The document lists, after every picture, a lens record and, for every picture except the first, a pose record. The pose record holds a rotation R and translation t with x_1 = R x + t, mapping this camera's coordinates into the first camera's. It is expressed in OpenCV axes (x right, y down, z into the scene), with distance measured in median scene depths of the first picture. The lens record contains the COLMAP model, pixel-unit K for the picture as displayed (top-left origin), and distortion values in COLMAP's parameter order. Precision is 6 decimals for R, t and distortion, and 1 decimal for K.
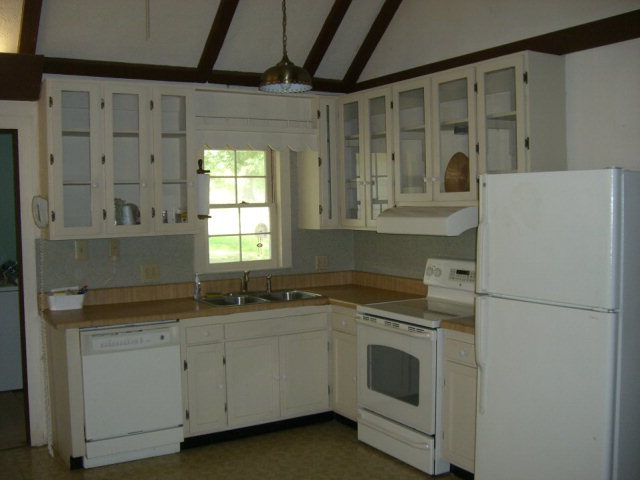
lens RADIAL K [[702.1, 0, 320.0], [0, 702.1, 240.0], [0, 0, 1]] dist [-0.247757, 0.276067]
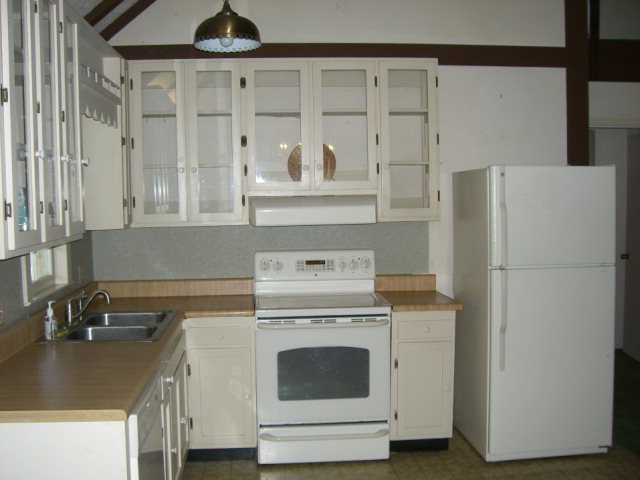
lens RADIAL K [[702.1, 0, 320.0], [0, 702.1, 240.0], [0, 0, 1]] dist [-0.247757, 0.276067]
pose [[0.439801, -0.048711, 0.896773, -0.709929], [0.054535, 0.998134, 0.027471, -0.012877], [-0.896438, 0.036824, 0.441637, 0.572365]]
